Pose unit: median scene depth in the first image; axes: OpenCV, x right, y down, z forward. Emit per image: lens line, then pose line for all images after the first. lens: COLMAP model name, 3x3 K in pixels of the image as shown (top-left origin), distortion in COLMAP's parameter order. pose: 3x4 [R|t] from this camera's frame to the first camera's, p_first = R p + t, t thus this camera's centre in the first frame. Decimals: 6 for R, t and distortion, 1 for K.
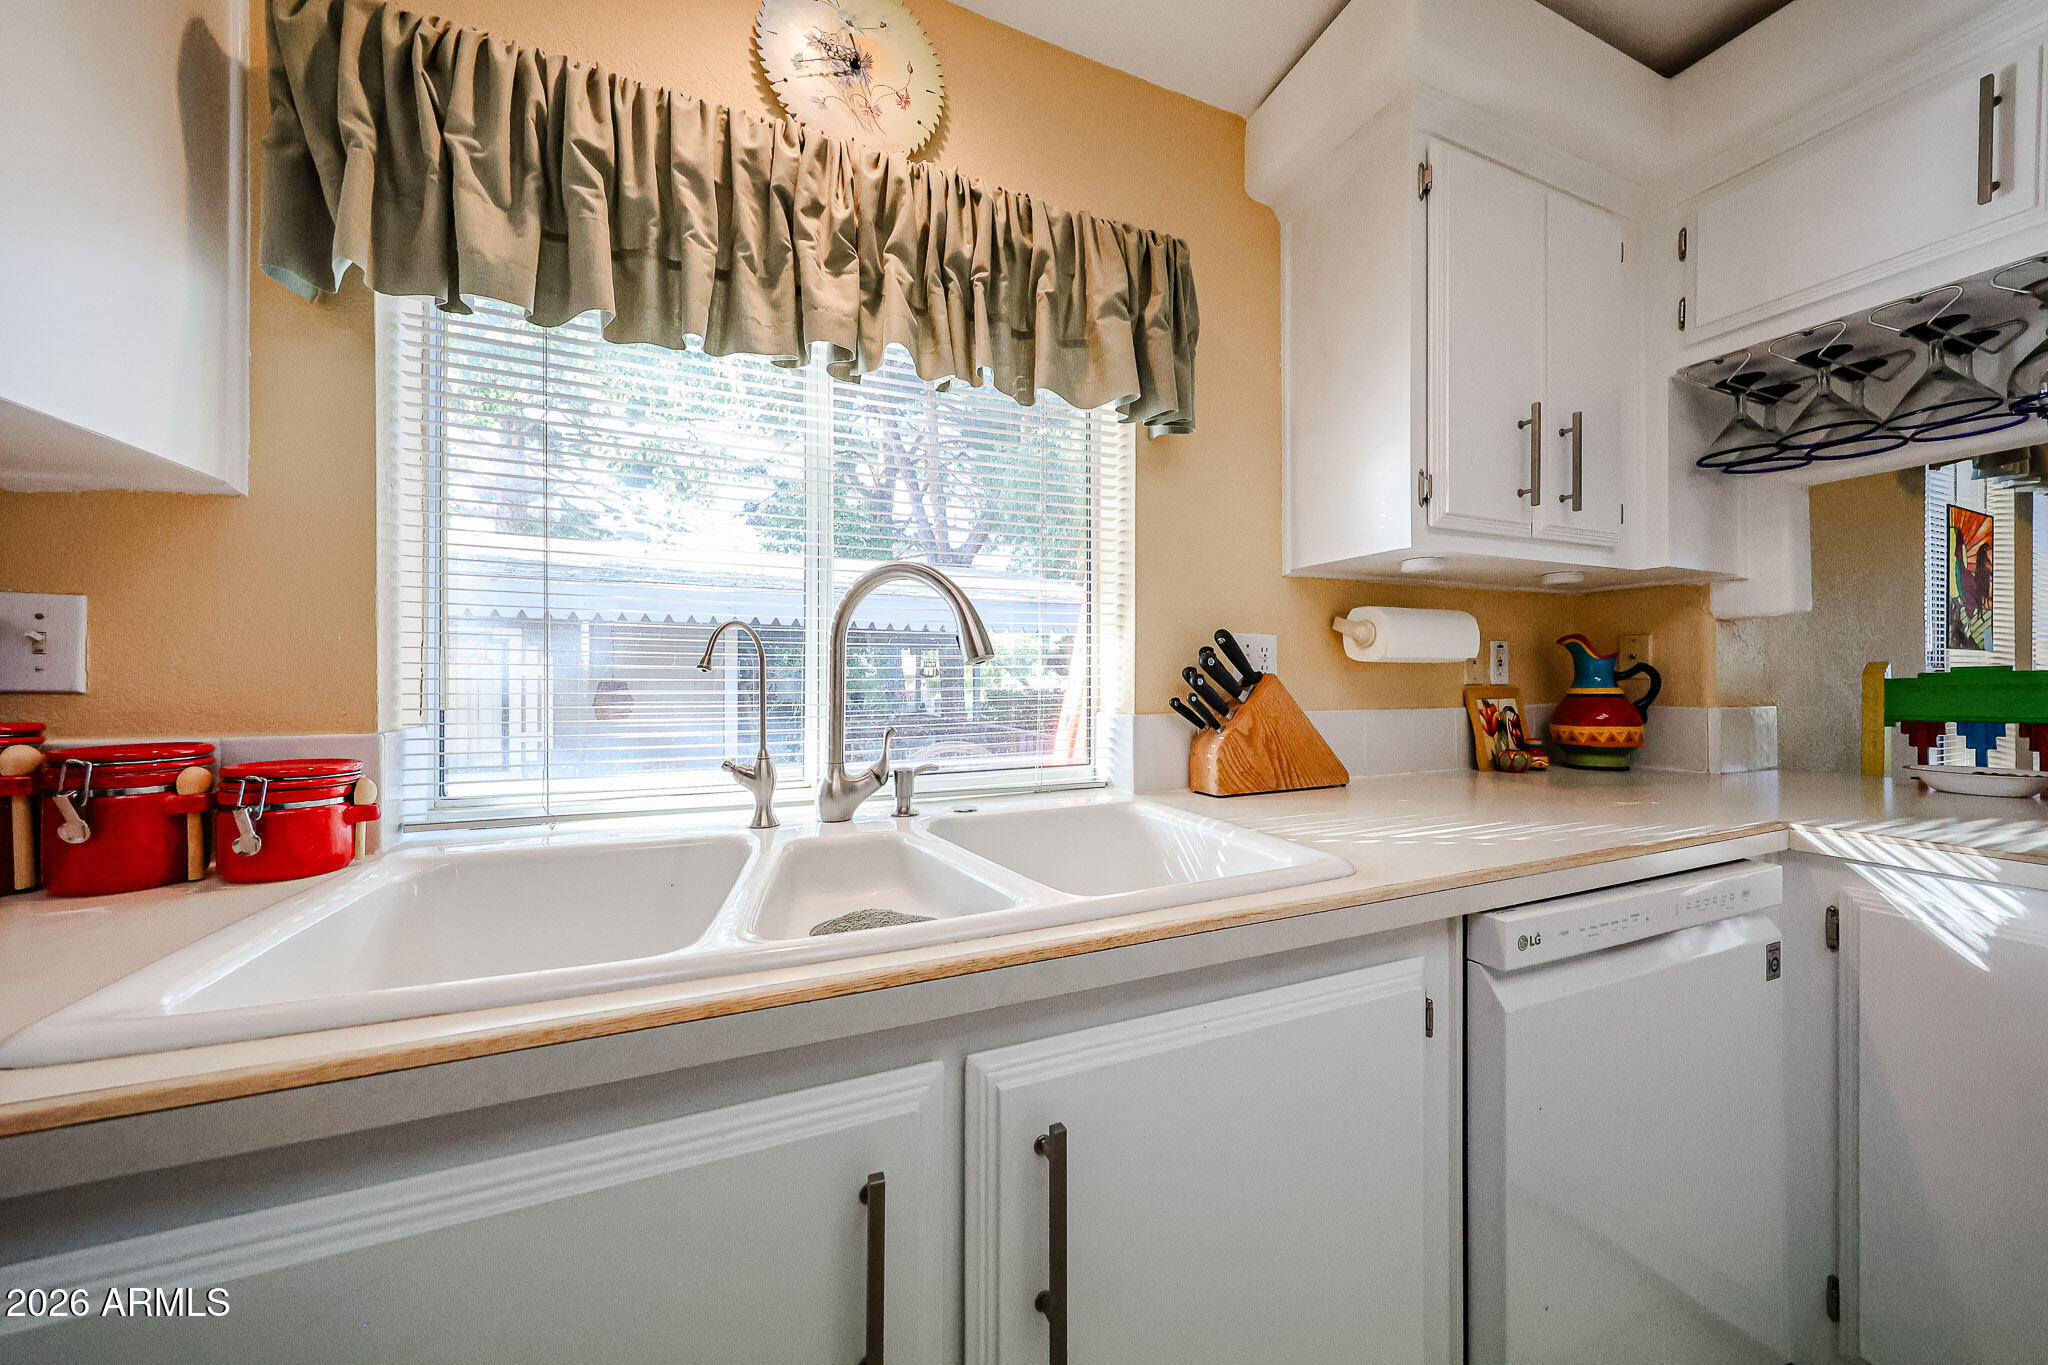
lens RADIAL K [[681.2, 0, 1028.1], [0, 681.2, 679.1], [0, 0, 1]] dist [0.000461, 0.000014]
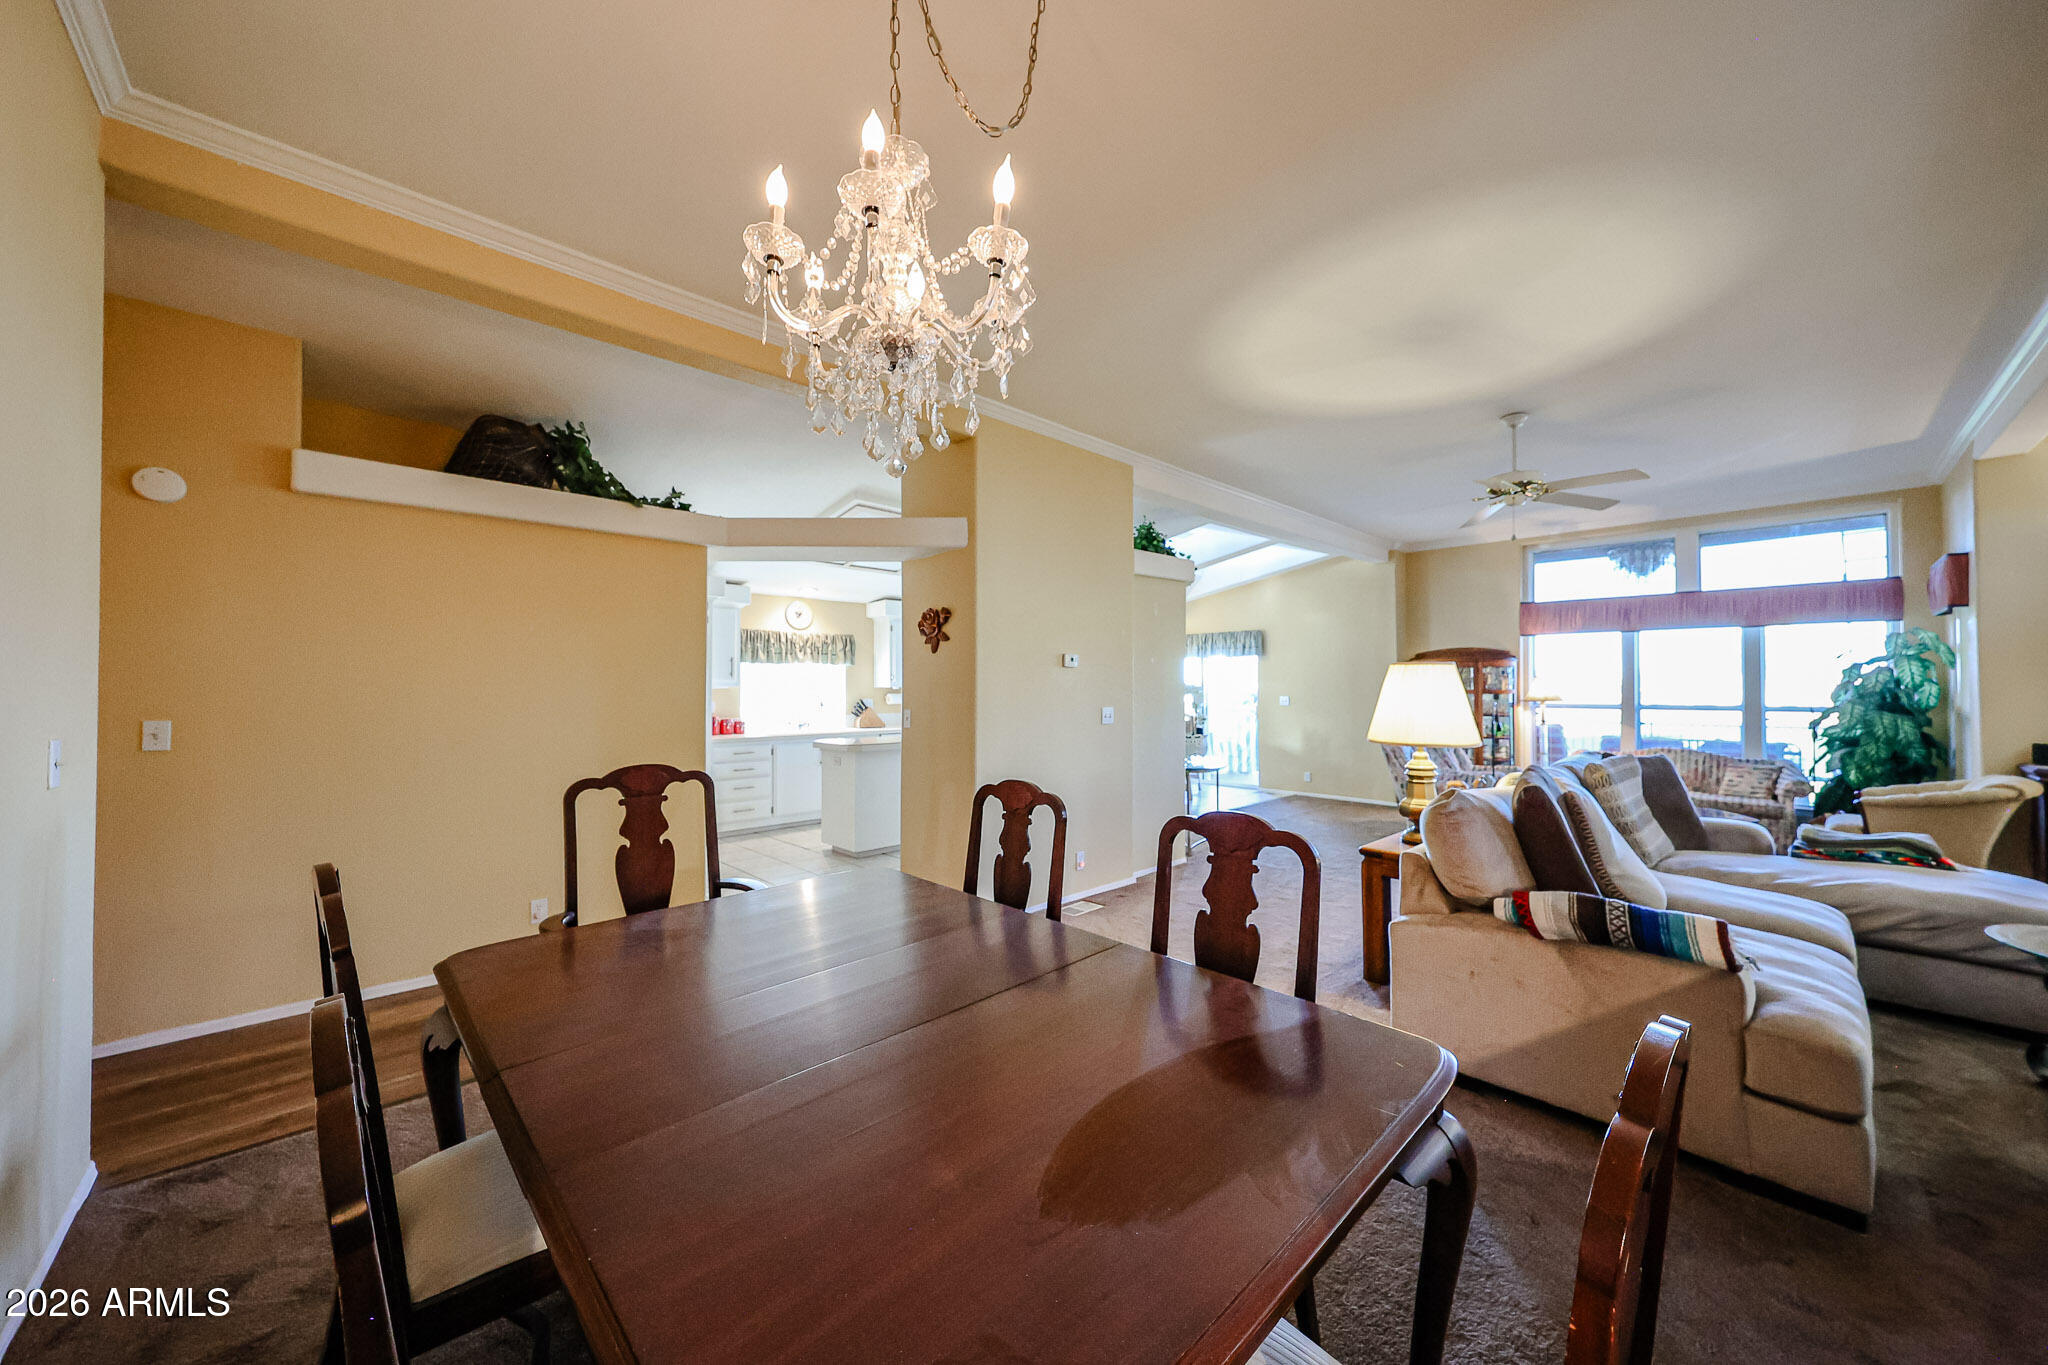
lens RADIAL K [[720.1, 0, 1024.0], [0, 720.1, 682.5], [0, 0, 1]] dist [0.000409, 0.000007]
pose [[0.935328, 0.005226, 0.353742, -0.687069], [-0.000823, 0.999920, -0.012598, -0.161460], [-0.353780, 0.011492, 0.935258, -6.225171]]
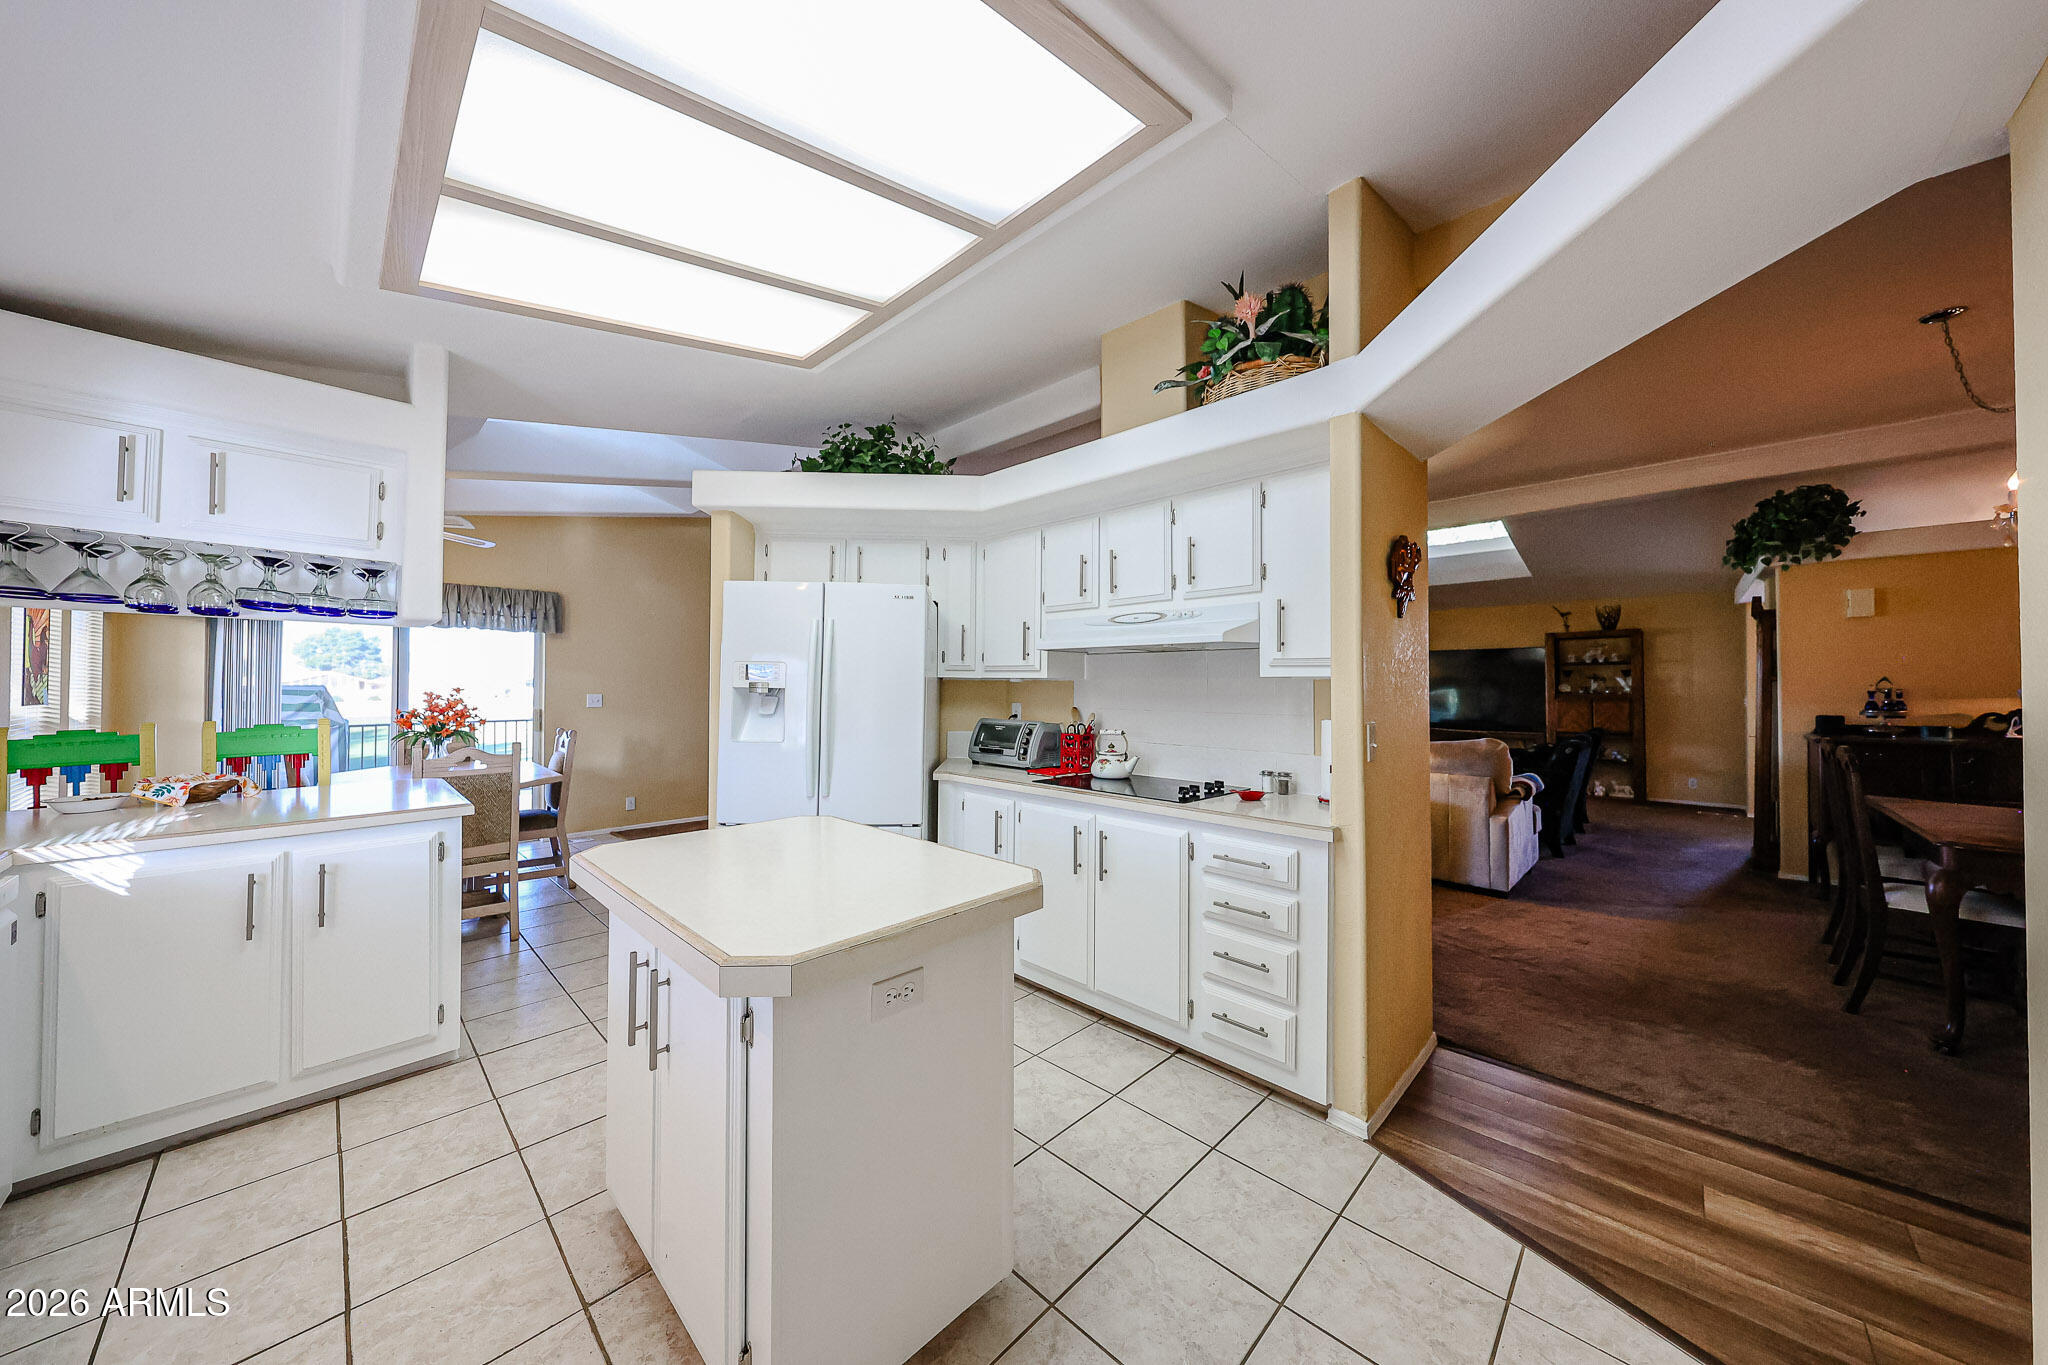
lens RADIAL K [[681.2, 0, 1028.1], [0, 681.2, 679.1], [0, 0, 1]] dist [0.000461, 0.000014]
pose [[-0.391658, 0.009036, 0.920067, -1.299667], [-0.003738, 0.999928, -0.011411, -0.180474], [-0.920103, -0.007908, -0.391596, -0.574260]]
